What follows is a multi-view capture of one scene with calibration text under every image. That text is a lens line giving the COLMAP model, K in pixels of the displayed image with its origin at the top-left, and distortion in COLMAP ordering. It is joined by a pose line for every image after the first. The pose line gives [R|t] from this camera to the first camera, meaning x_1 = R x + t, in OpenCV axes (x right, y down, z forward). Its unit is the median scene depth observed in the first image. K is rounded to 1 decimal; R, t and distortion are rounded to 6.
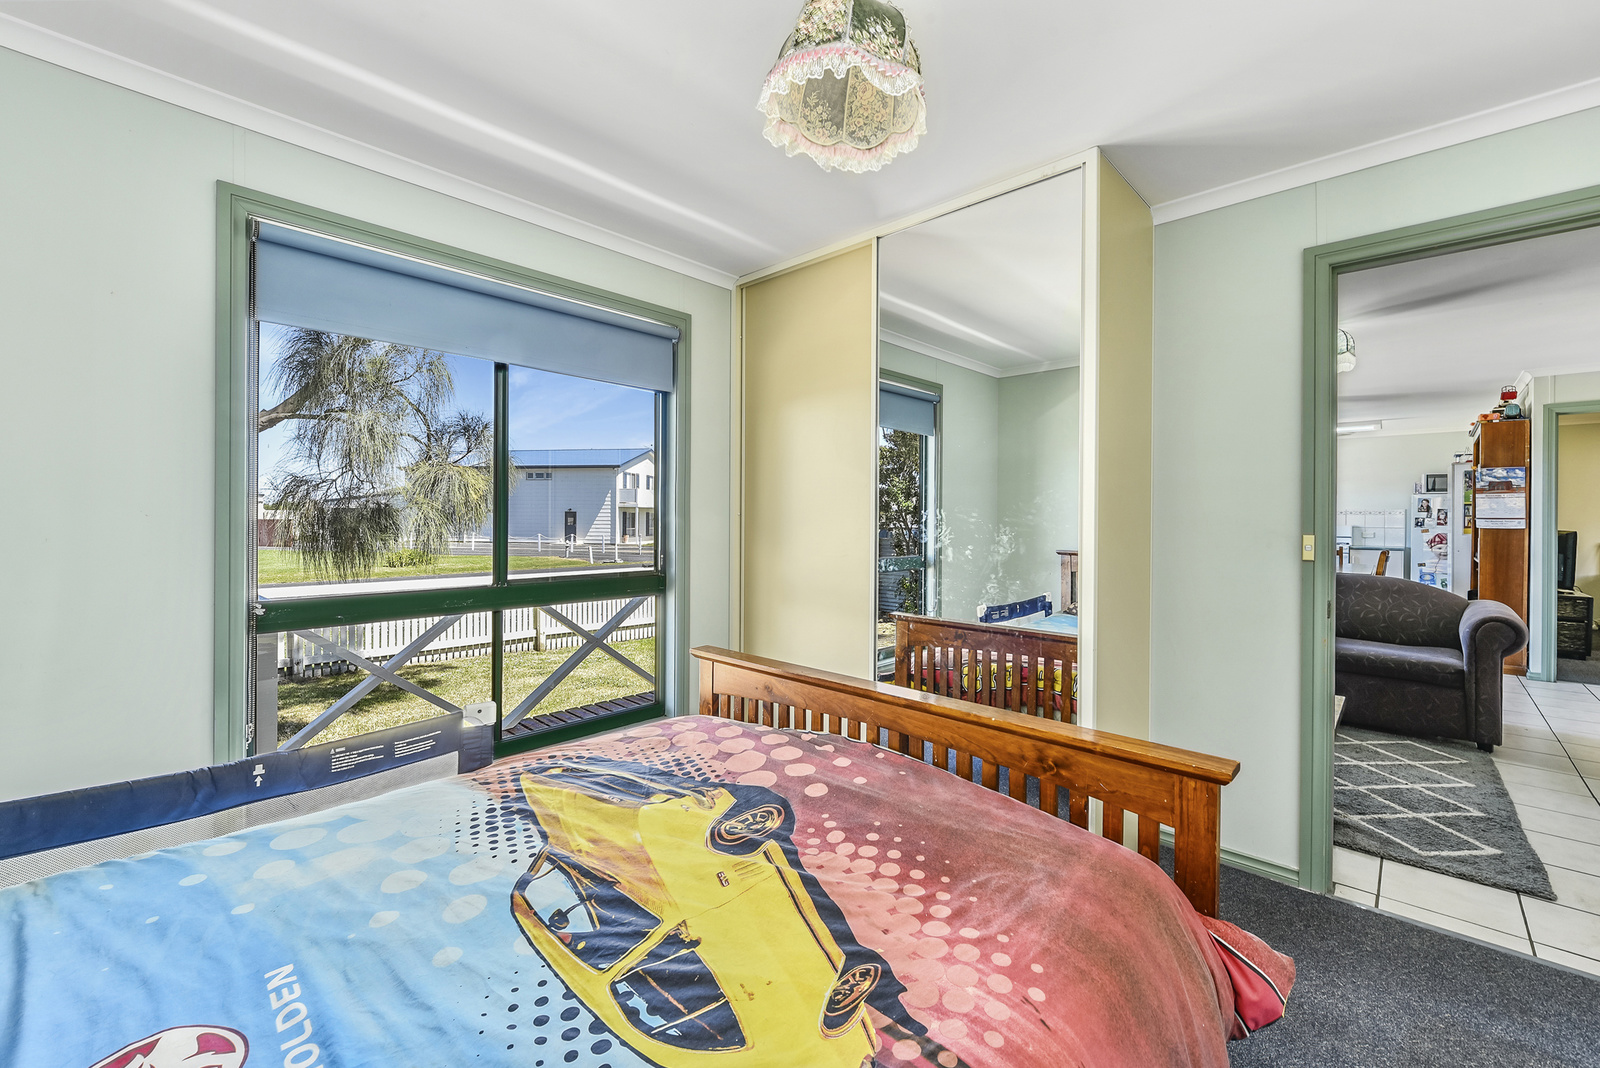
lens RADIAL K [[655.8, 0, 796.9], [0, 655.8, 519.3], [0, 0, 1]] dist [-0.003502, -0.000438]
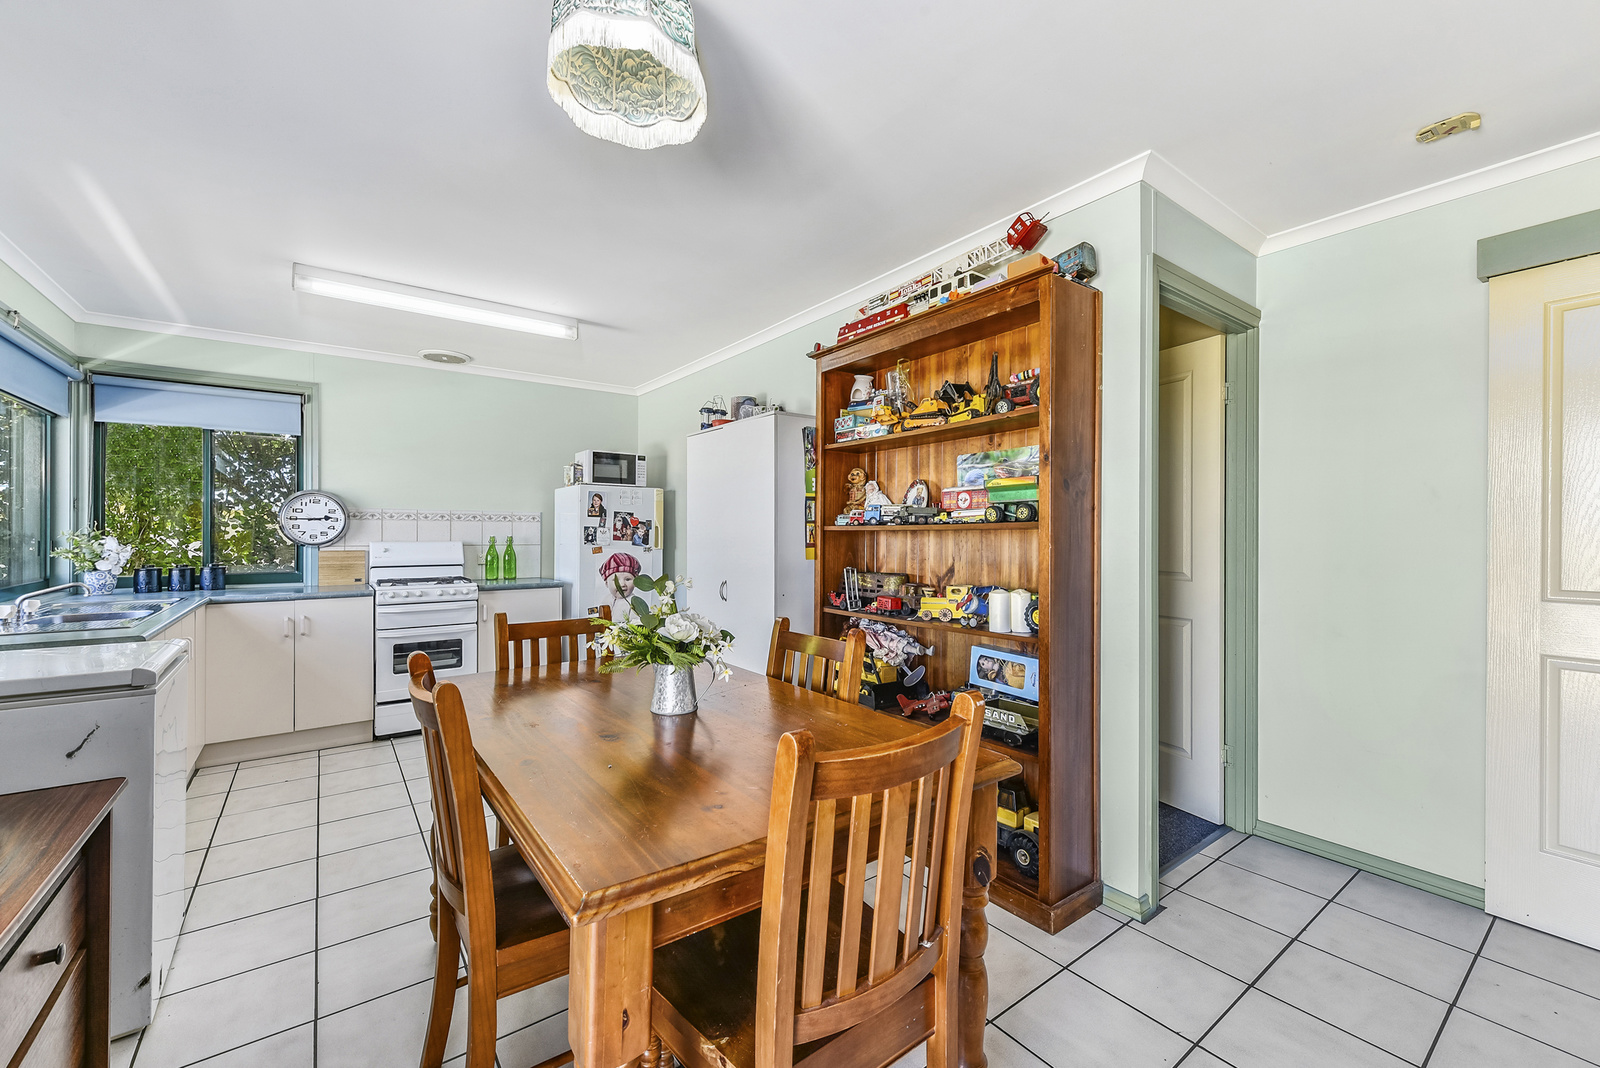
lens RADIAL K [[643.6, 0, 801.5], [0, 643.6, 533.6], [0, 0, 1]] dist [0.002471, -0.000264]
pose [[0.184704, -0.006003, 0.982776, 0.444802], [0.002048, 0.999982, 0.005723, 0.000485], [-0.982792, 0.000956, 0.184713, 0.721277]]
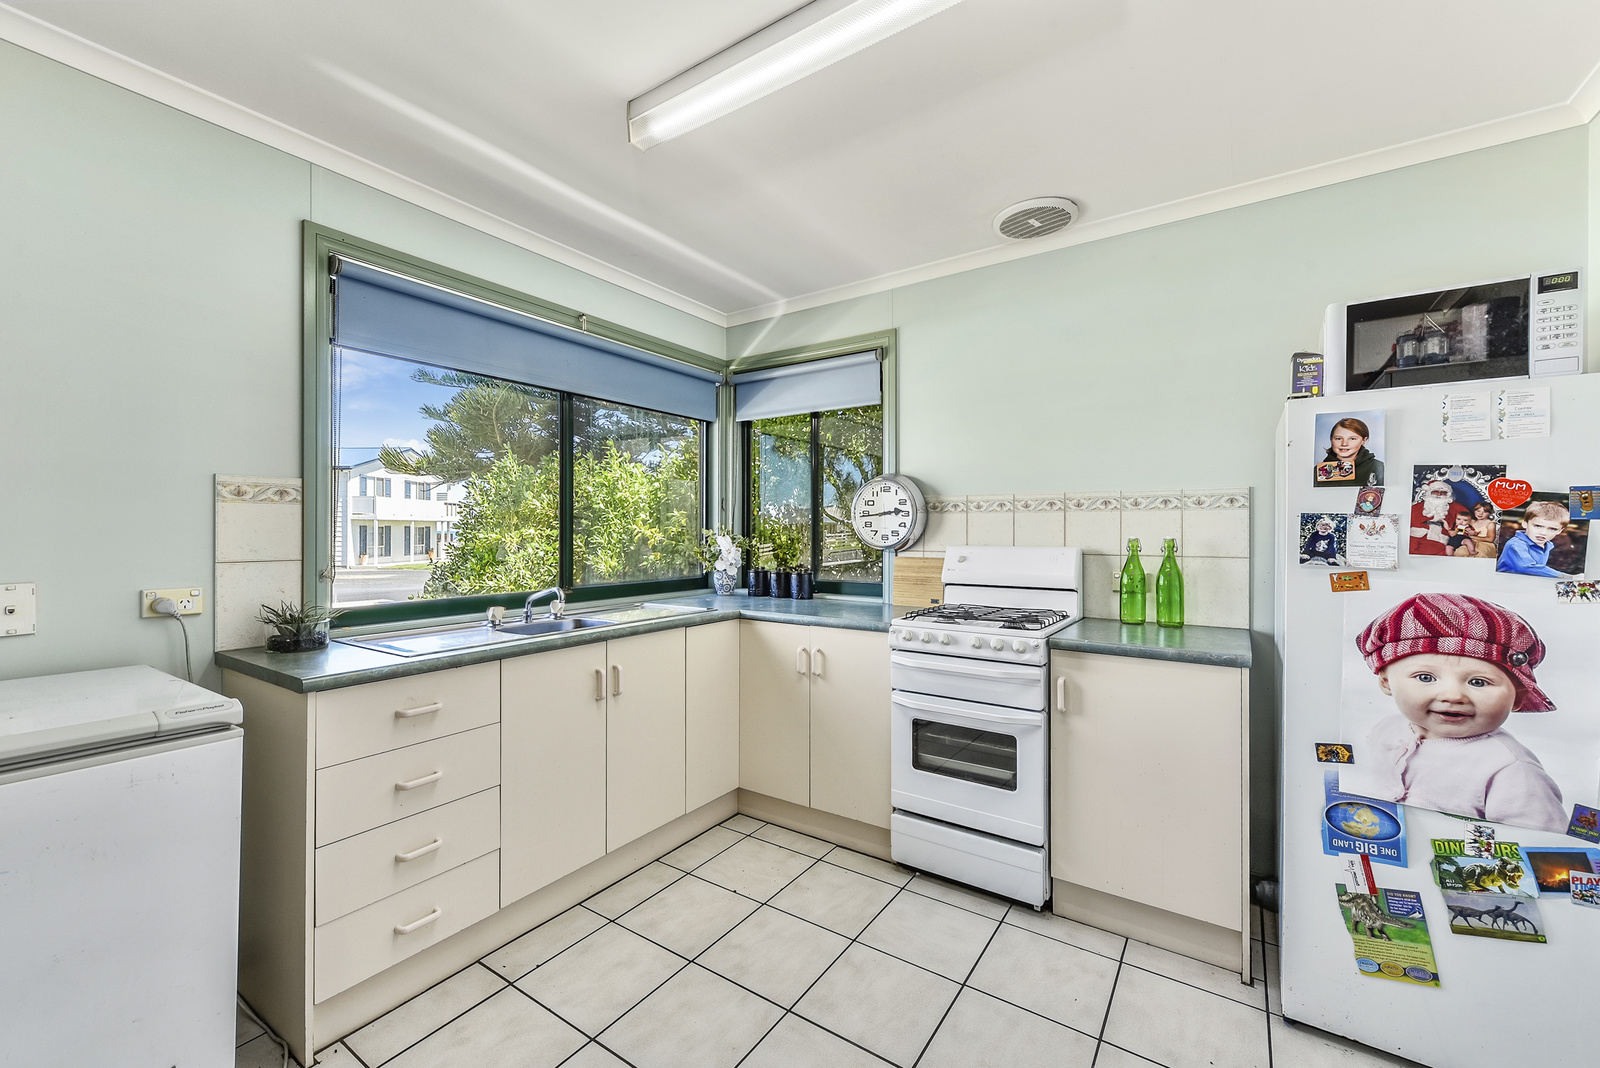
lens RADIAL K [[643.6, 0, 802.5], [0, 643.6, 534.4], [0, 0, 1]] dist [0.002471, -0.000264]
pose [[0.987018, -0.006323, 0.160484, 0.766209], [0.006049, 0.999979, 0.002198, 0.002147], [-0.160495, -0.001199, 0.987036, 0.833154]]
